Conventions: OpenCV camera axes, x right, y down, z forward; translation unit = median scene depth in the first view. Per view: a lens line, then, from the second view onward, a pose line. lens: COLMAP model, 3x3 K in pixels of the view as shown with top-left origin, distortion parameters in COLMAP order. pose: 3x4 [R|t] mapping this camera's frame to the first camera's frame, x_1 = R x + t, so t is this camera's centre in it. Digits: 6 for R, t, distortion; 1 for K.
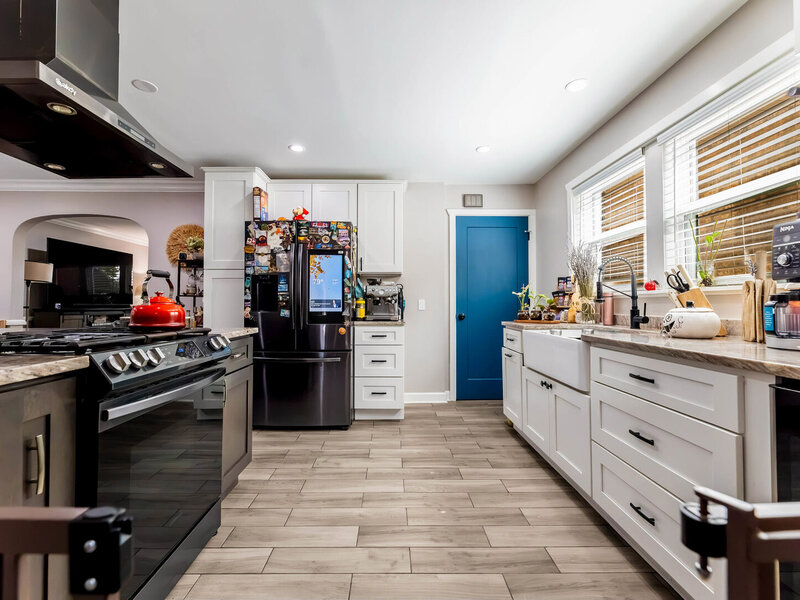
lens RADIAL K [[369.6, 0, 394.3], [0, 369.6, 299.0], [0, 0, 1]] dist [0.000800, 0.000062]
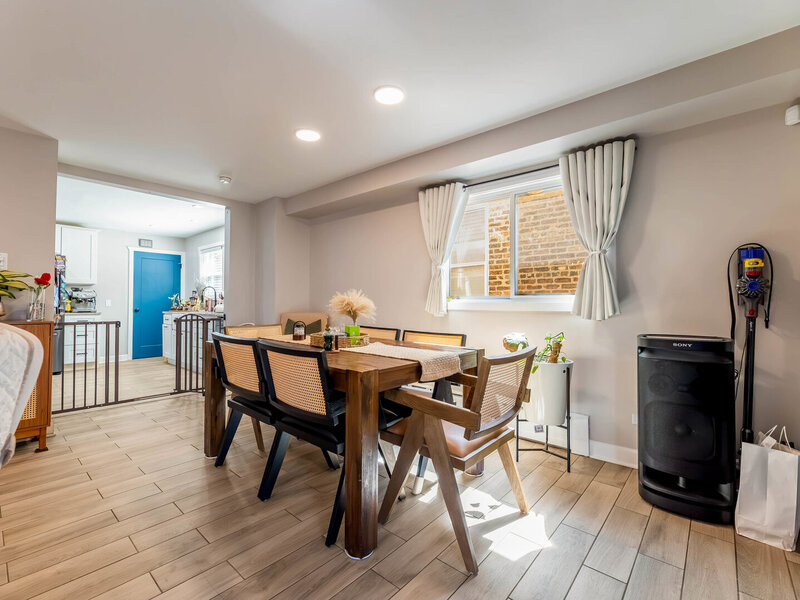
lens RADIAL K [[369.6, 0, 397.7], [0, 369.6, 300.4], [0, 0, 1]] dist [0.000800, 0.000062]
pose [[0.675288, 0.008719, 0.737503, -0.303491], [-0.016111, 0.999866, 0.002931, -0.023986], [-0.737378, -0.013862, 0.675338, -1.193779]]
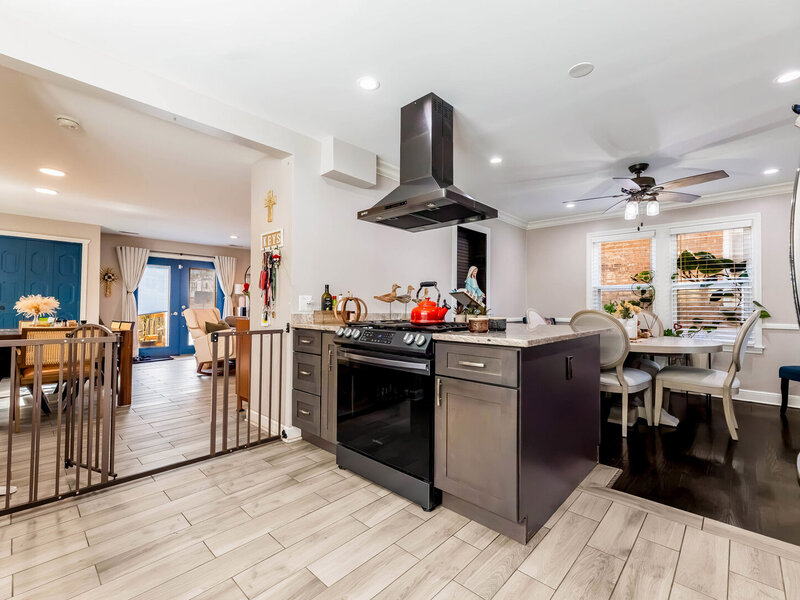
lens RADIAL K [[369.6, 0, 398.2], [0, 369.6, 298.5], [0, 0, 1]] dist [0.000800, 0.000062]
pose [[-0.698529, -0.020514, -0.715288, 0.390112], [0.003115, 0.999492, -0.031707, 0.024703], [0.715575, -0.024376, -0.698110, 1.730956]]
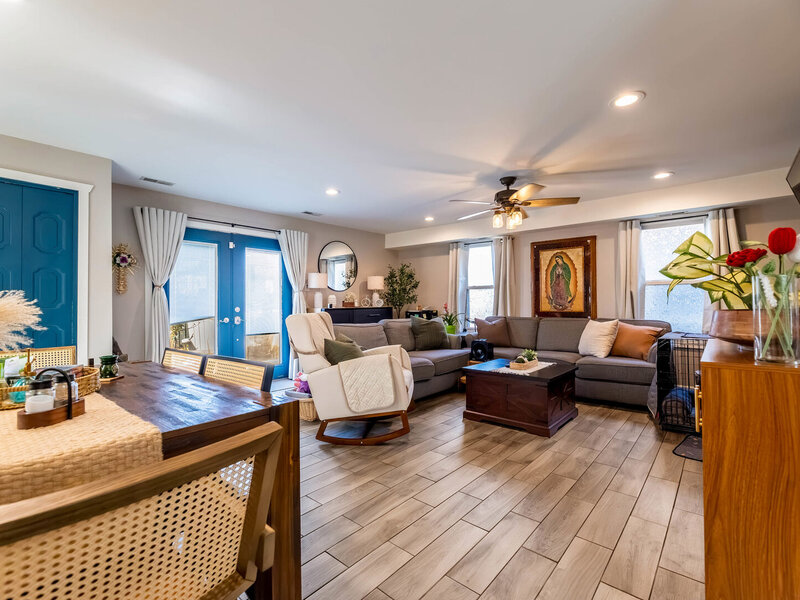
lens RADIAL K [[369.6, 0, 396.4], [0, 369.6, 300.3], [0, 0, 1]] dist [0.000800, 0.000062]
pose [[-0.671967, 0.000126, -0.740581, 0.371673], [0.016977, 0.999740, -0.015234, 0.015941], [0.740386, -0.022810, -0.671795, 1.365060]]
